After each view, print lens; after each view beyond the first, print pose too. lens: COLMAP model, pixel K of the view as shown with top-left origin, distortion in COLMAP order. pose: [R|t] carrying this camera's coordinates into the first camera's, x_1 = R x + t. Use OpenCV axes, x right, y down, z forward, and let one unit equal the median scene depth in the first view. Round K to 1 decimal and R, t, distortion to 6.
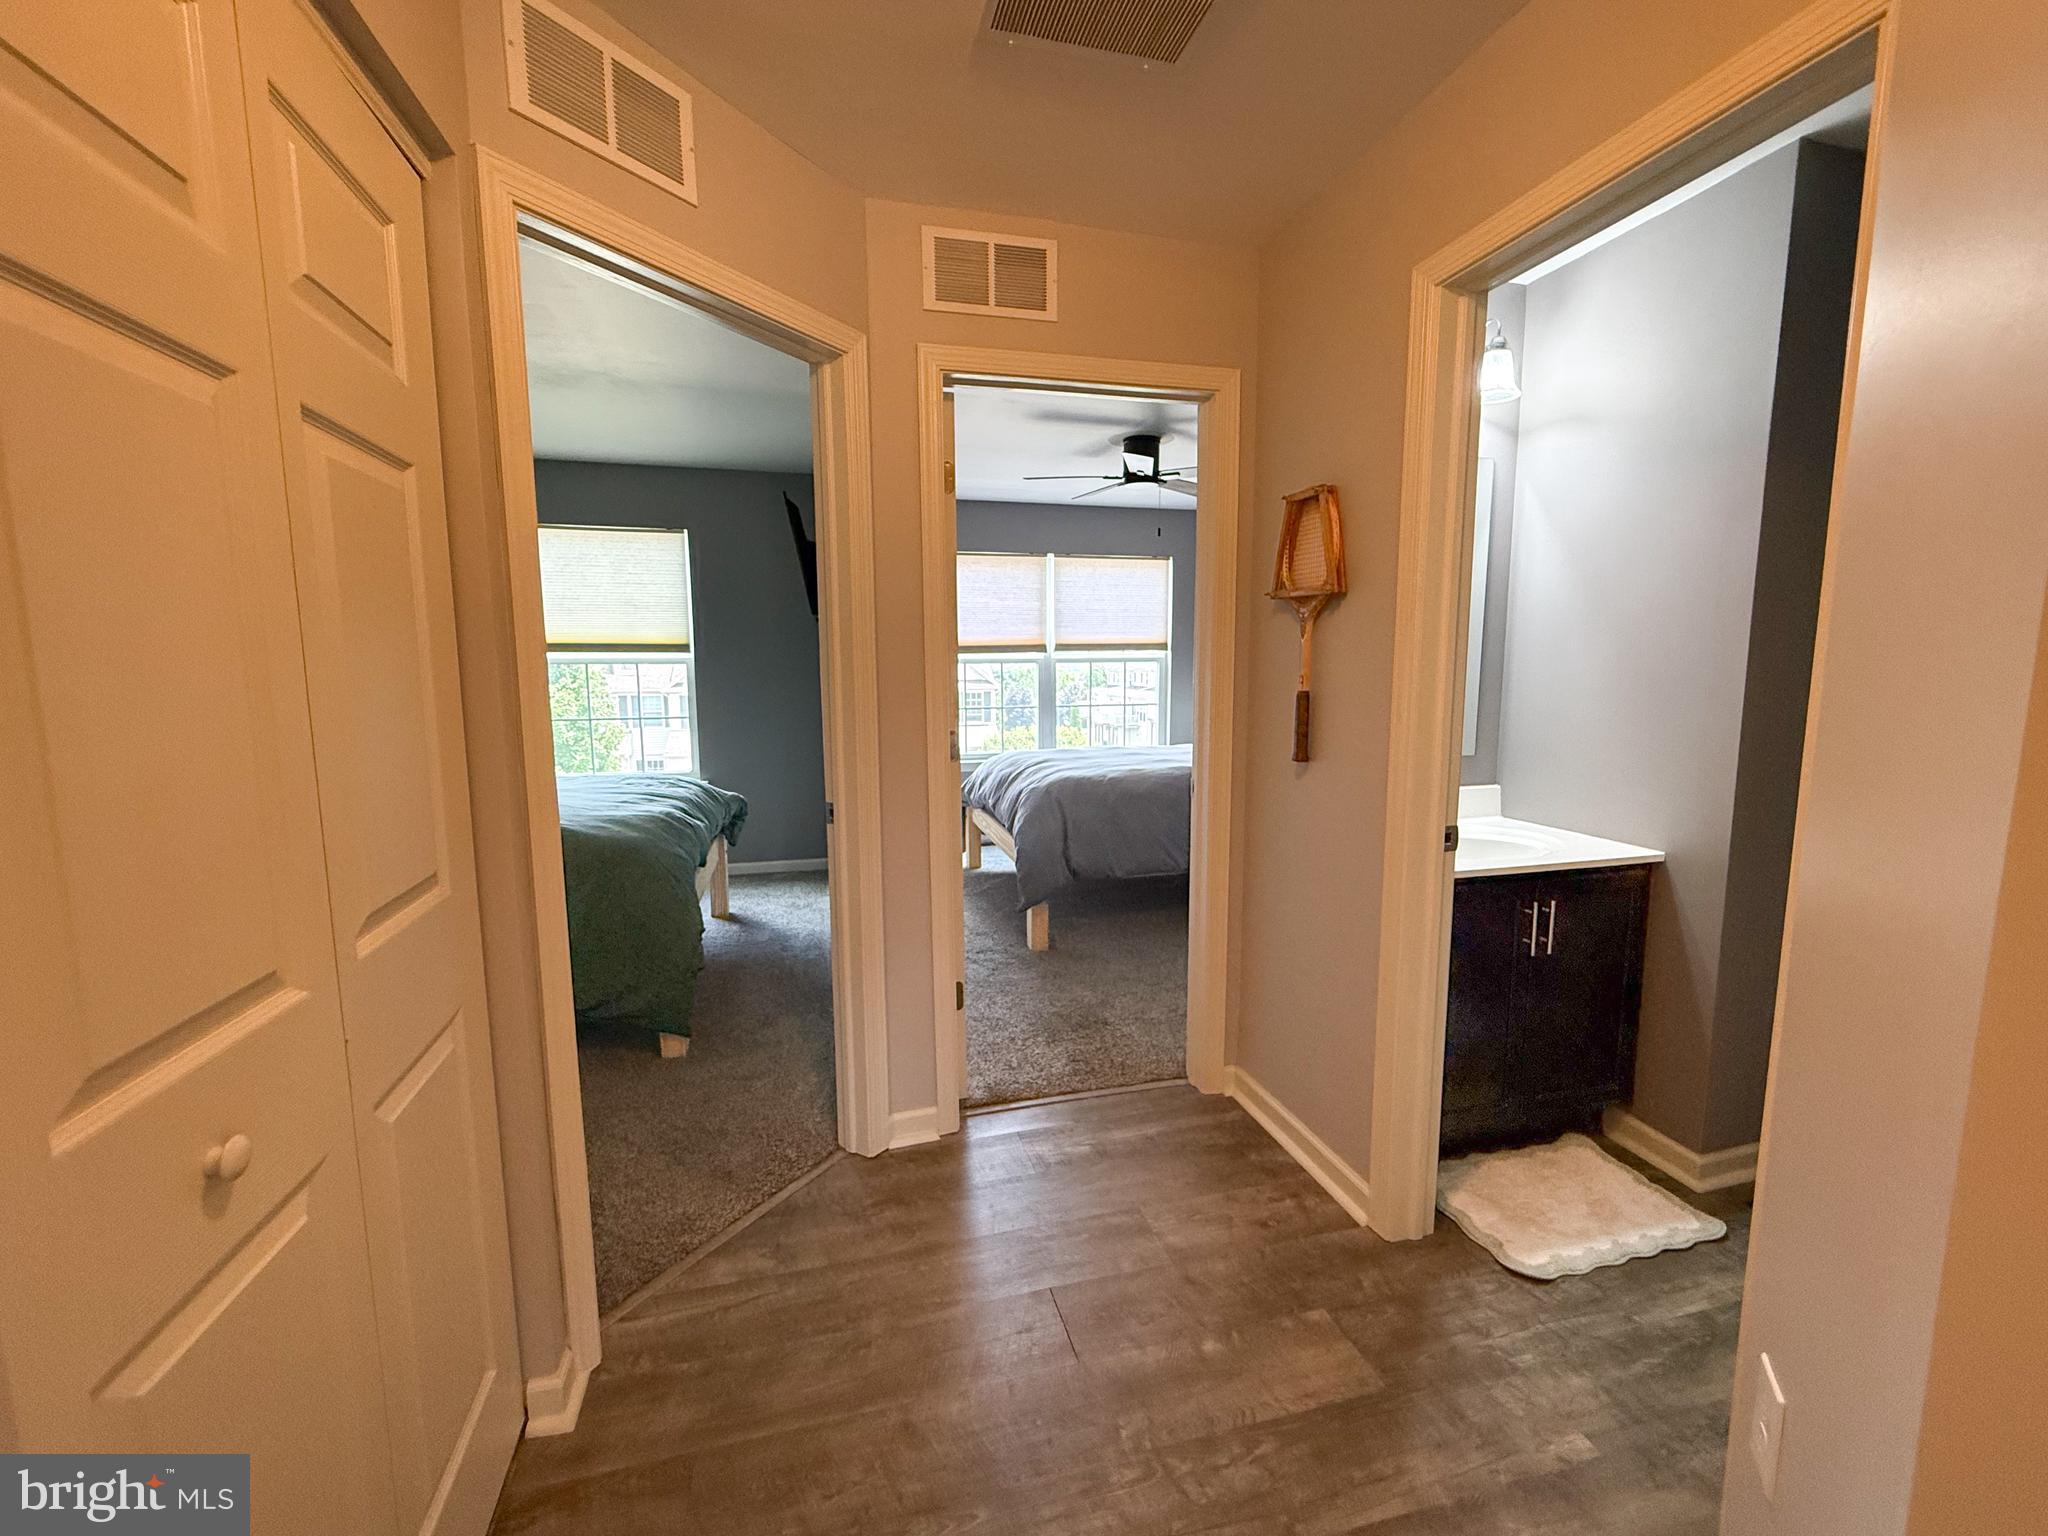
lens RADIAL K [[820.8, 0, 1009.3], [0, 820.8, 767.9], [0, 0, 1]] dist [-0.002588, 0.000134]
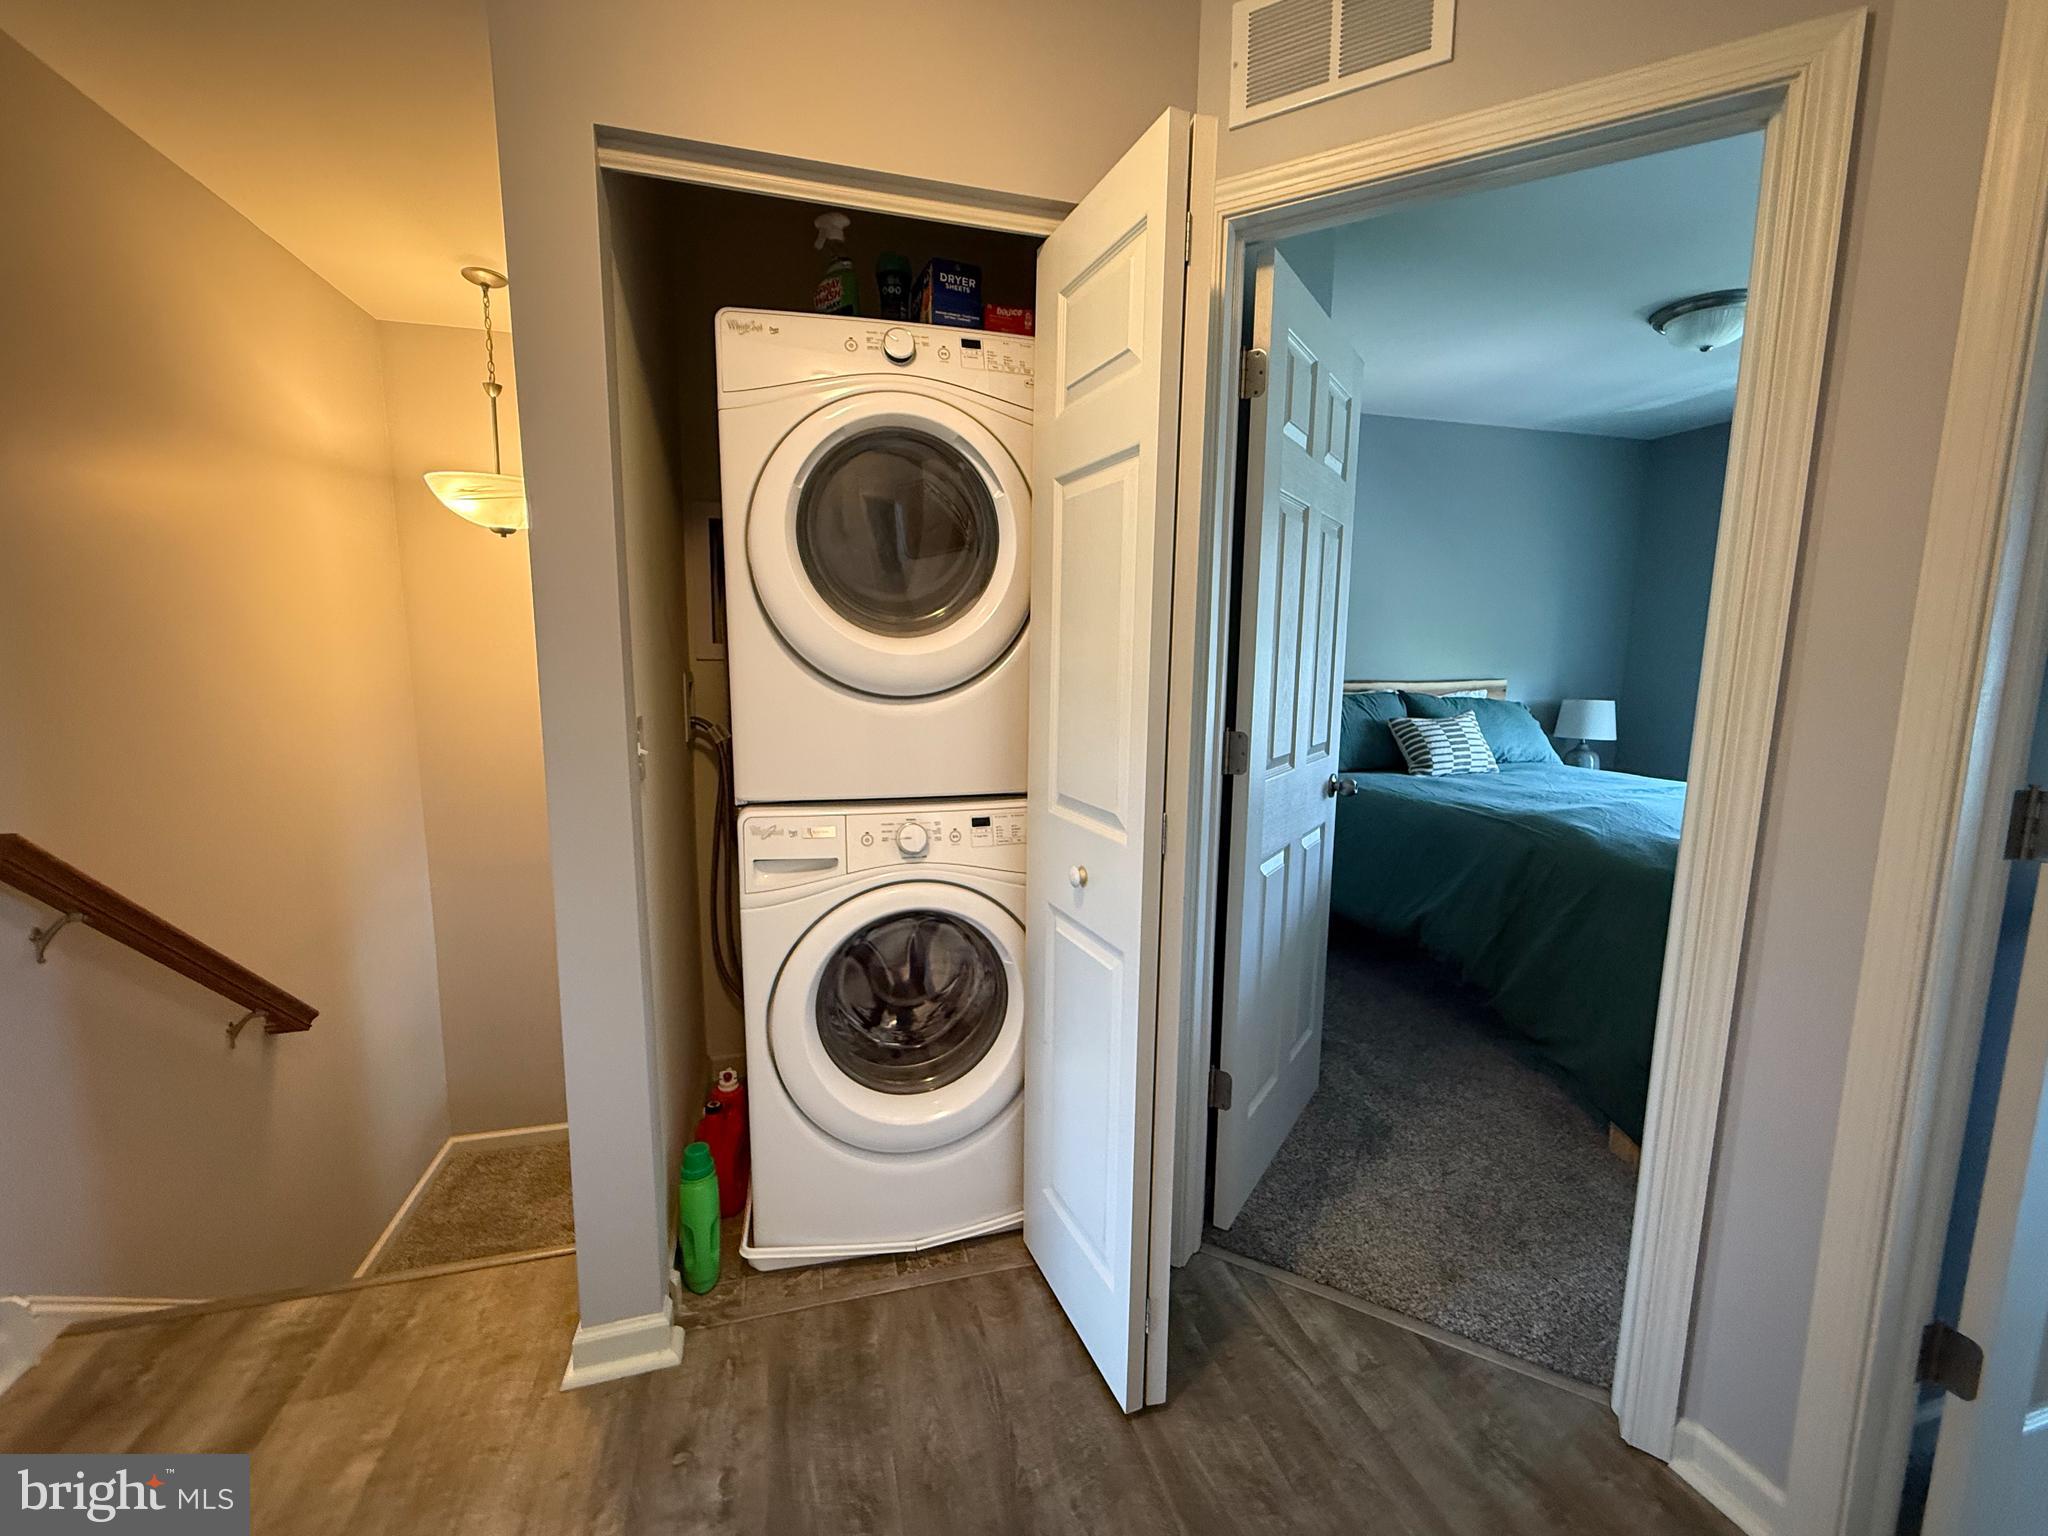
lens RADIAL K [[820.8, 0, 1017.3], [0, 820.8, 758.0], [0, 0, 1]] dist [-0.002588, 0.000134]
pose [[0.042417, 0.138784, -0.989414, 0.439481], [-0.139521, 0.981424, 0.131682, -0.056010], [0.989310, 0.132458, 0.060992, 0.562482]]
